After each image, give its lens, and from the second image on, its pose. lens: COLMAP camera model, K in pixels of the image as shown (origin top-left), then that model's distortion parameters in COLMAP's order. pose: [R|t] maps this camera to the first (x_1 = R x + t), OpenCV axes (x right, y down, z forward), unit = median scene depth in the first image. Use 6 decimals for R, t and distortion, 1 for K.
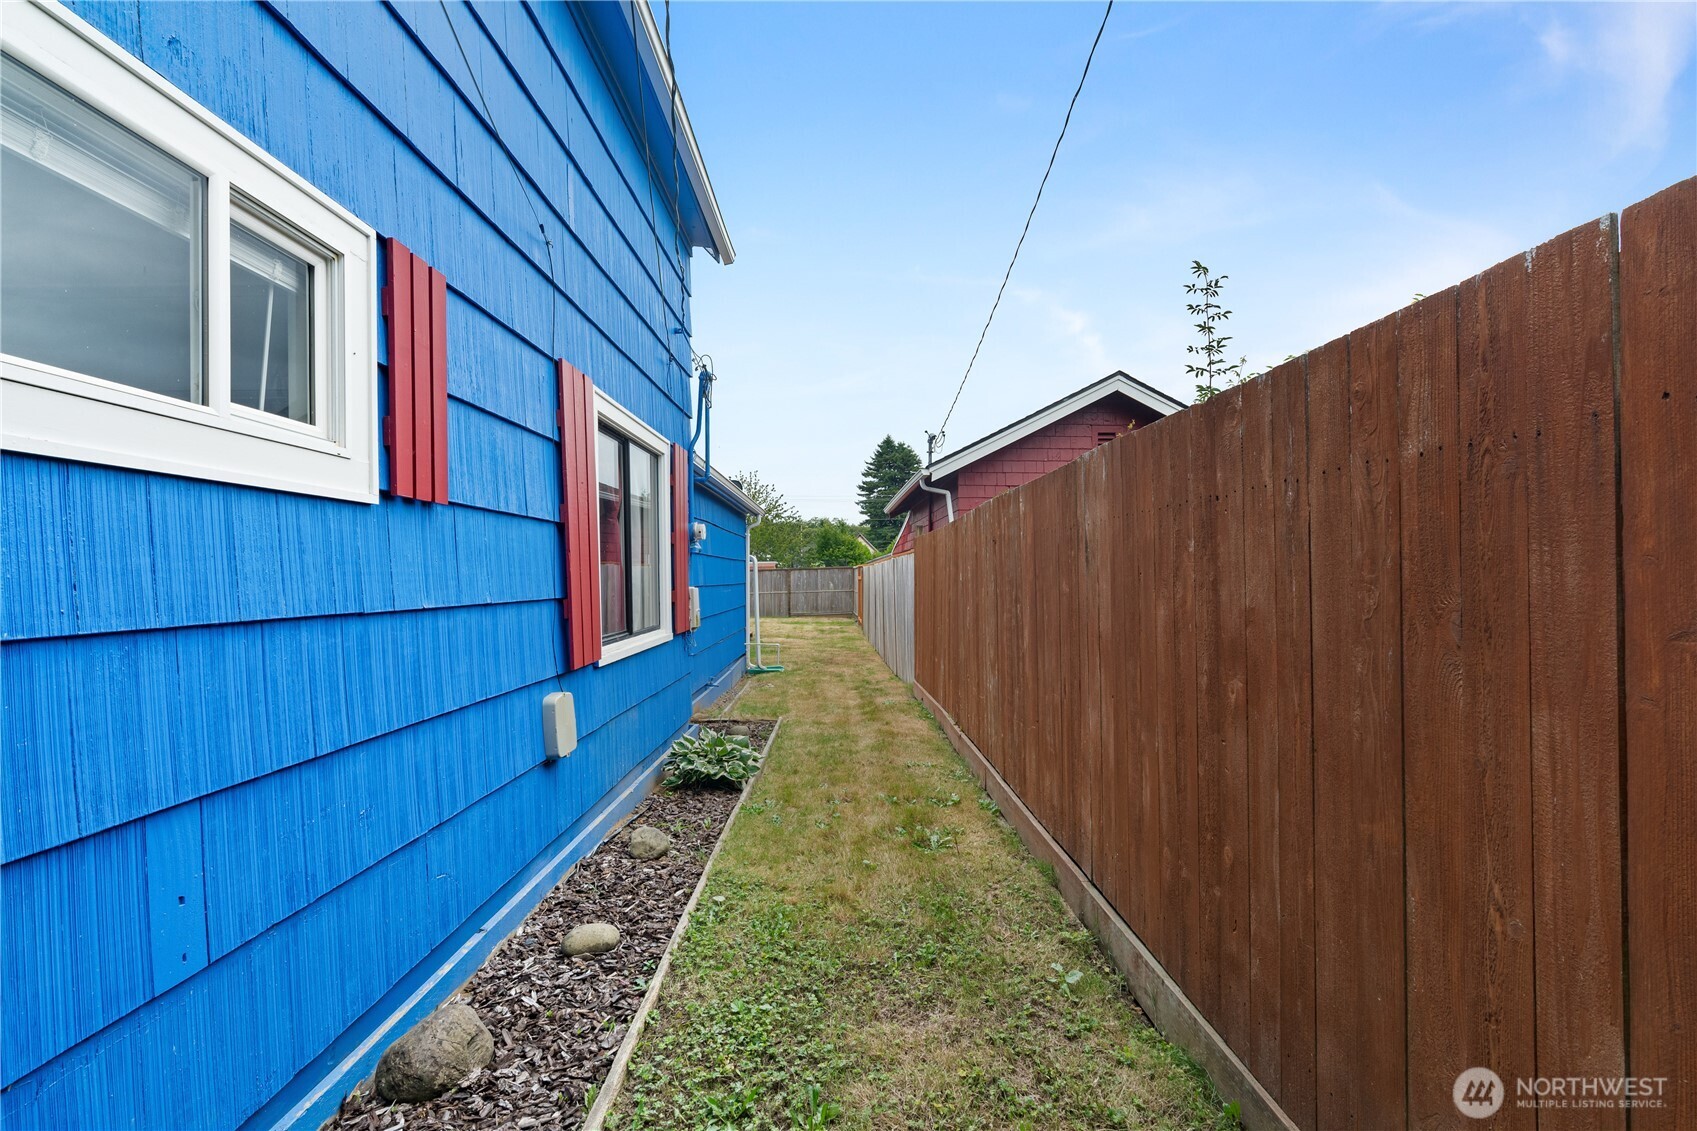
lens RADIAL K [[761.5, 0, 848.5], [0, 761.5, 565.5], [0, 0, 1]] dist [-0.004368, 0.000174]
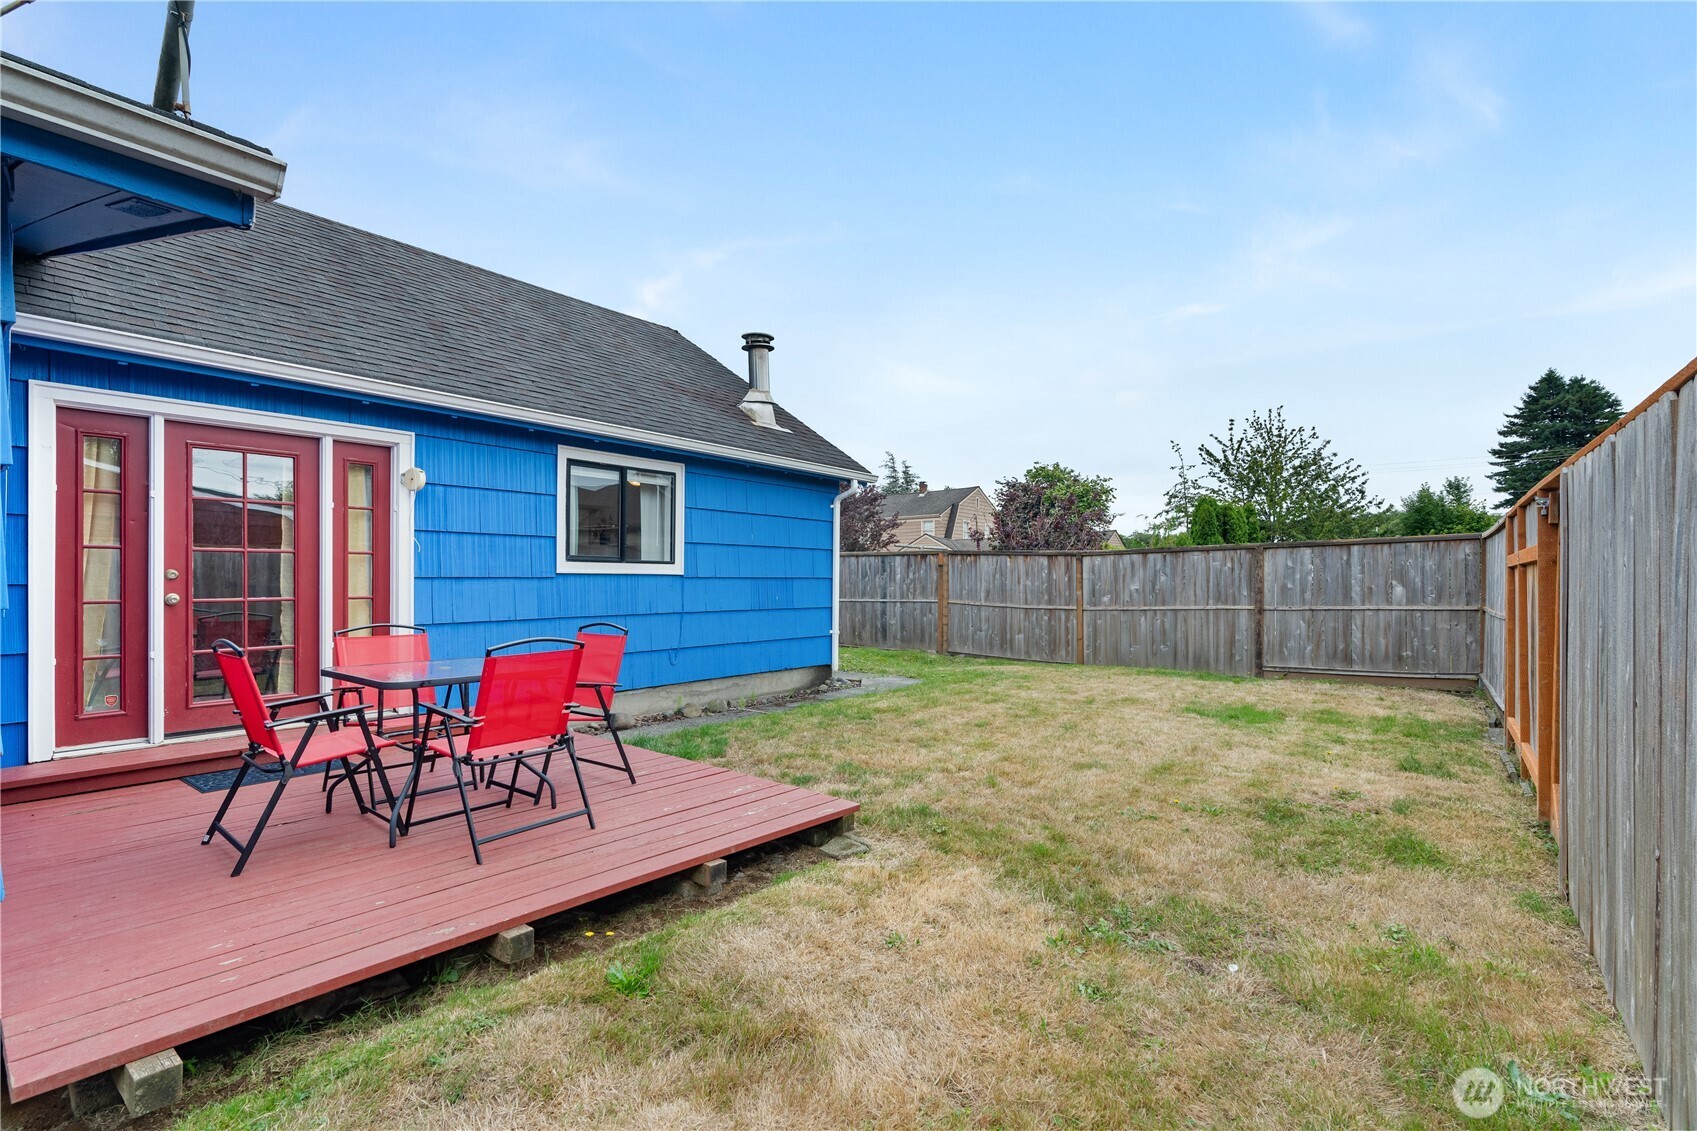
lens RADIAL K [[761.5, 0, 848.5], [0, 761.5, 565.5], [0, 0, 1]] dist [-0.004368, 0.000174]
pose [[0.771960, 0.002810, -0.635665, 0.000783], [-0.003861, 0.999993, -0.000268, 0.002610], [0.635660, 0.002661, 0.771965, 0.100972]]
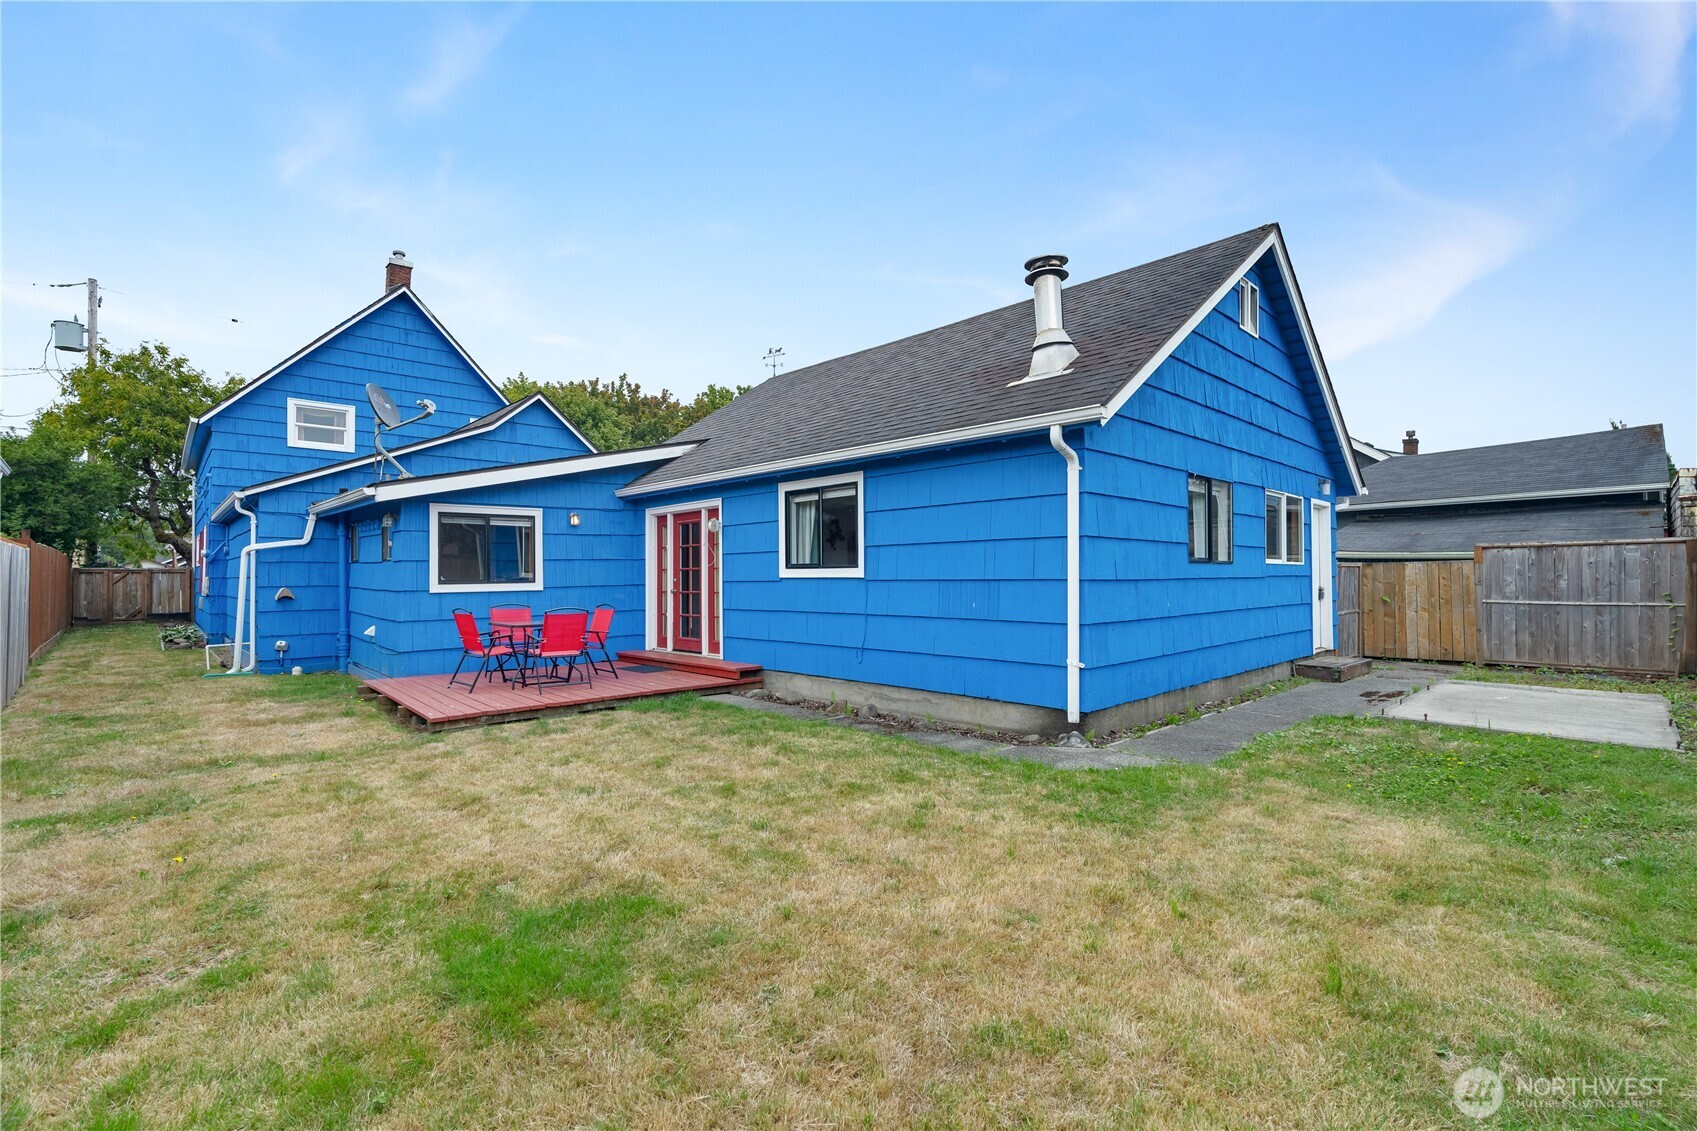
lens RADIAL K [[769.5, 0, 853.7], [0, 769.5, 576.5], [0, 0, 1]] dist [-0.003703, 0.000149]
pose [[-0.739152, -0.011461, -0.673441, -0.004935], [0.004962, 0.999735, -0.022460, 0.004897], [0.673520, -0.019943, -0.738900, 0.192639]]
